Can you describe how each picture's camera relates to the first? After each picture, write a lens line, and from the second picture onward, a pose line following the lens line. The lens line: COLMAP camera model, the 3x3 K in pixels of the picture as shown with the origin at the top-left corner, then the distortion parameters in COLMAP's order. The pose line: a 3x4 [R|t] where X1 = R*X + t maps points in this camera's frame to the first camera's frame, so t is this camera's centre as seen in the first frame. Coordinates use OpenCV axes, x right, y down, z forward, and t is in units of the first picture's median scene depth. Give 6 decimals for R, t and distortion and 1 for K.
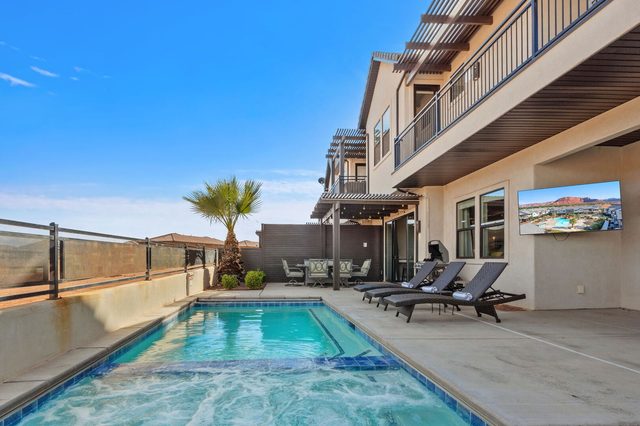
lens RADIAL K [[327.5, 0, 318.2], [0, 327.5, 258.6], [0, 0, 1]] dist [-0.004796, 0.000322]
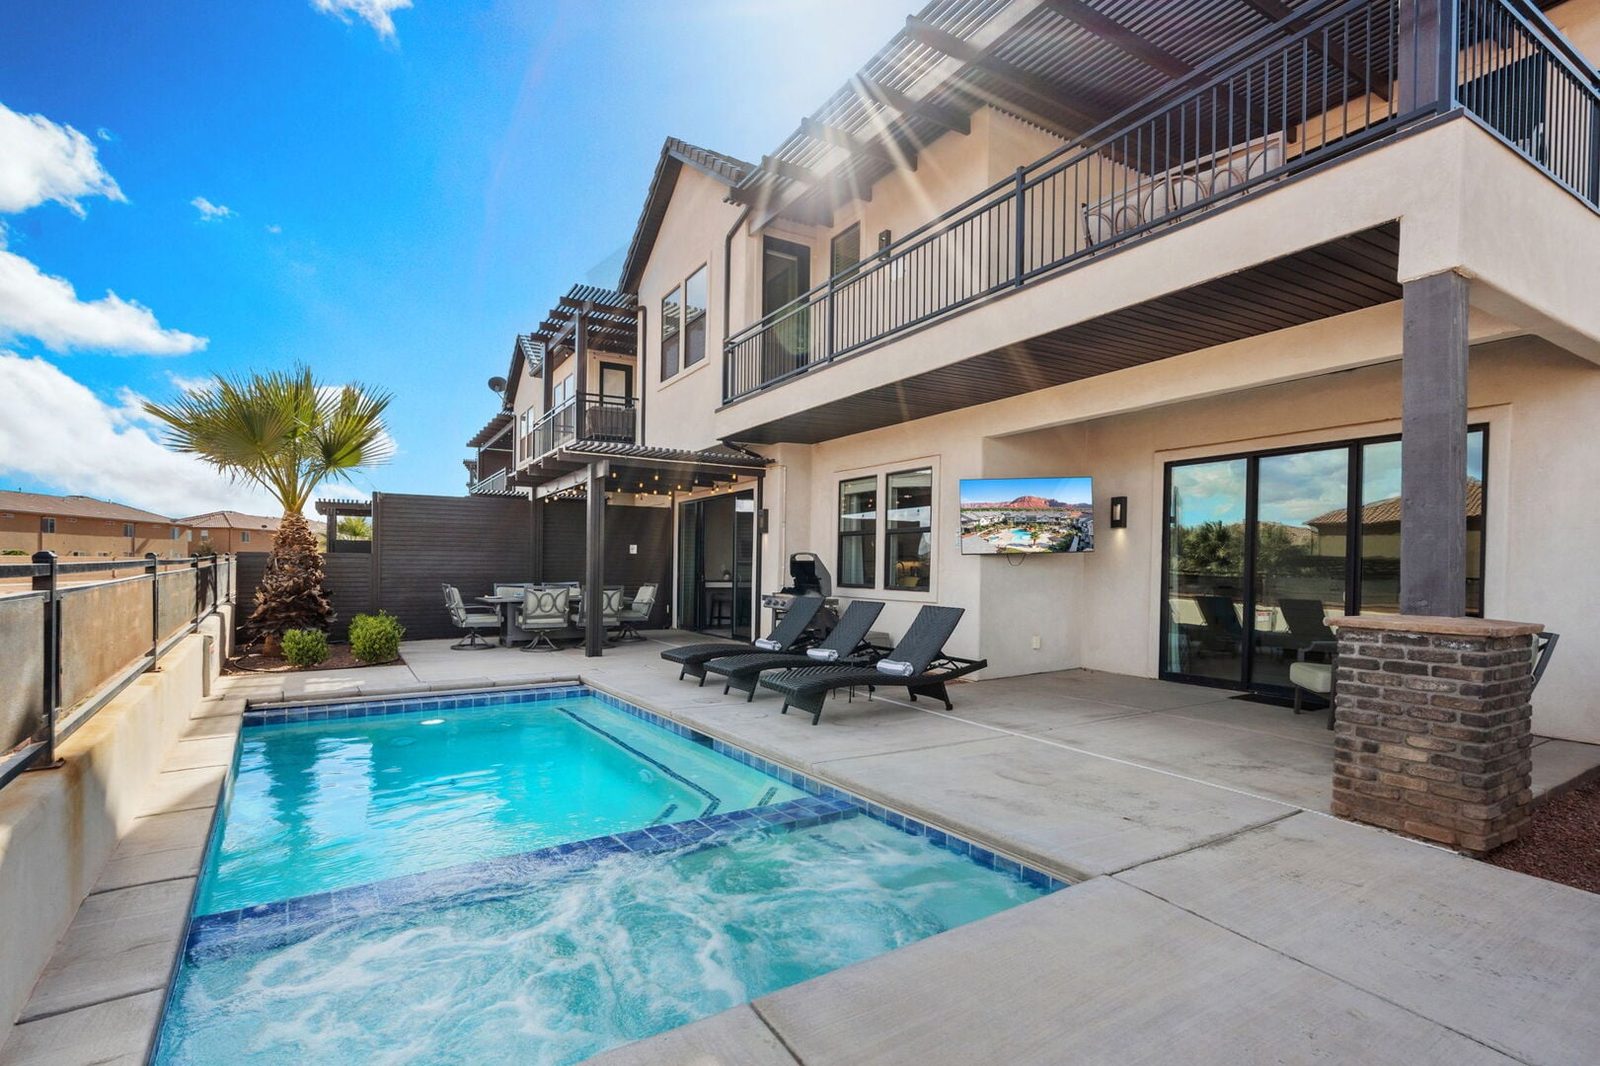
lens RADIAL K [[742.9, 0, 798.4], [0, 742.9, 574.1], [0, 0, 1]] dist [-0.000844, 0.000017]
pose [[0.888776, -0.002155, 0.458337, -0.187130], [-0.008626, 0.999733, 0.021427, -0.046433], [-0.458261, -0.022997, 0.888520, -0.038689]]
